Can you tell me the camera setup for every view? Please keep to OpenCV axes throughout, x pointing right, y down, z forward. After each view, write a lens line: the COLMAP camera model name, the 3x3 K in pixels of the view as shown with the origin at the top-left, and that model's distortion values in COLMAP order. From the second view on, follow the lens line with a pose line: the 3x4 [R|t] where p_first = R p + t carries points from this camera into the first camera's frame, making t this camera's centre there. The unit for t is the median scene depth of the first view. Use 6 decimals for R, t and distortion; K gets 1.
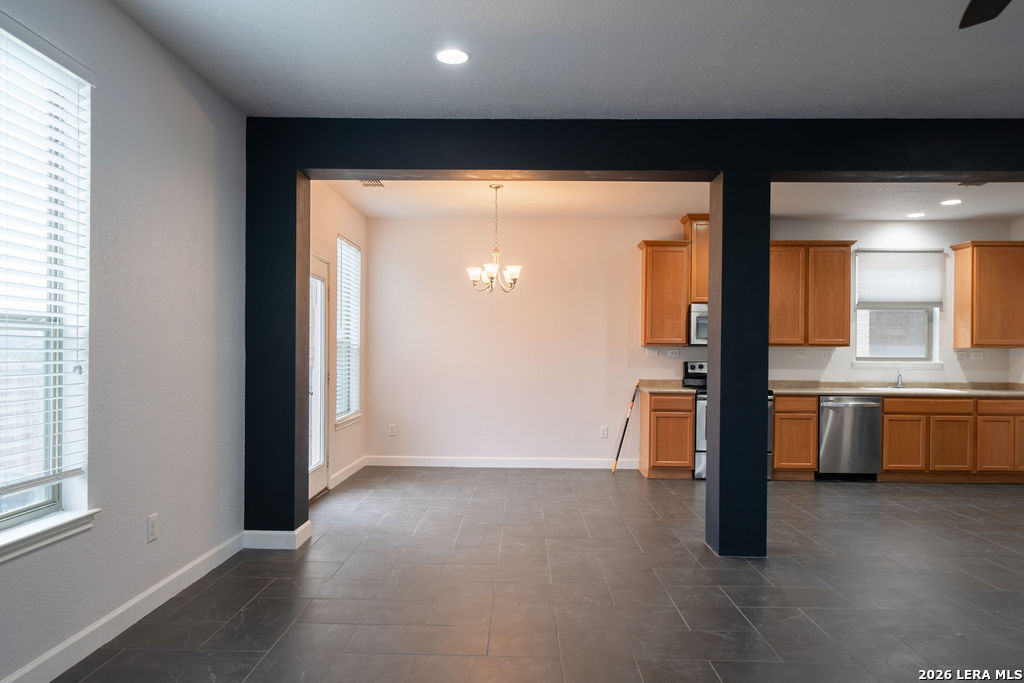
lens RADIAL K [[693.5, 0, 512.9], [0, 693.5, 370.7], [0, 0, 1]] dist [0.004113, 0.006377]
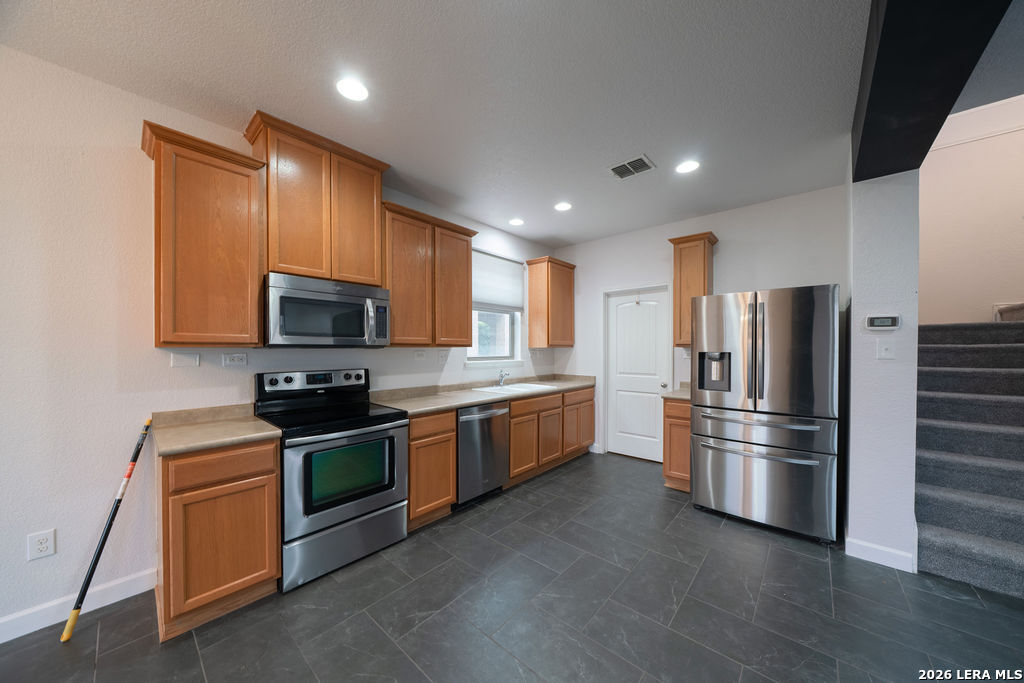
lens RADIAL K [[351.6, 0, 510.6], [0, 351.6, 348.1], [0, 0, 1]] dist [-0.008326, -0.000075]
pose [[0.657584, -0.007594, 0.753343, 0.170903], [0.024830, 0.999624, -0.011597, -0.026894], [-0.752972, 0.026332, 0.657525, 0.664195]]
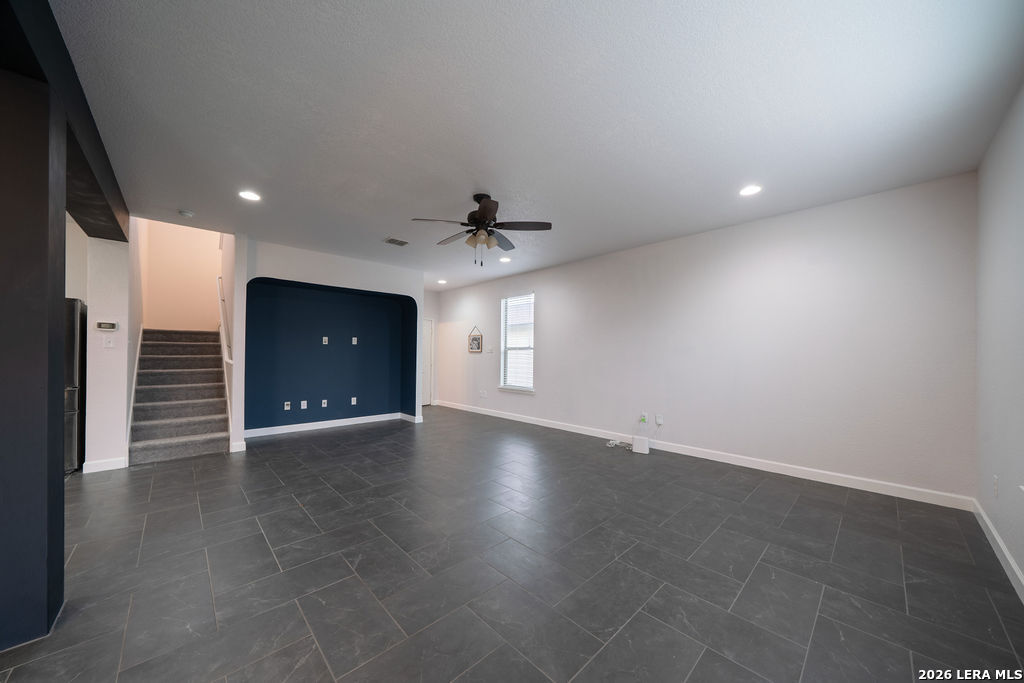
lens RADIAL K [[351.6, 0, 509.3], [0, 351.6, 351.9], [0, 0, 1]] dist [-0.008326, -0.000075]
pose [[-0.684218, -0.012203, 0.729175, -0.166174], [0.004786, 0.999763, 0.021223, -0.014641], [-0.729261, 0.018011, -0.683998, 0.536401]]
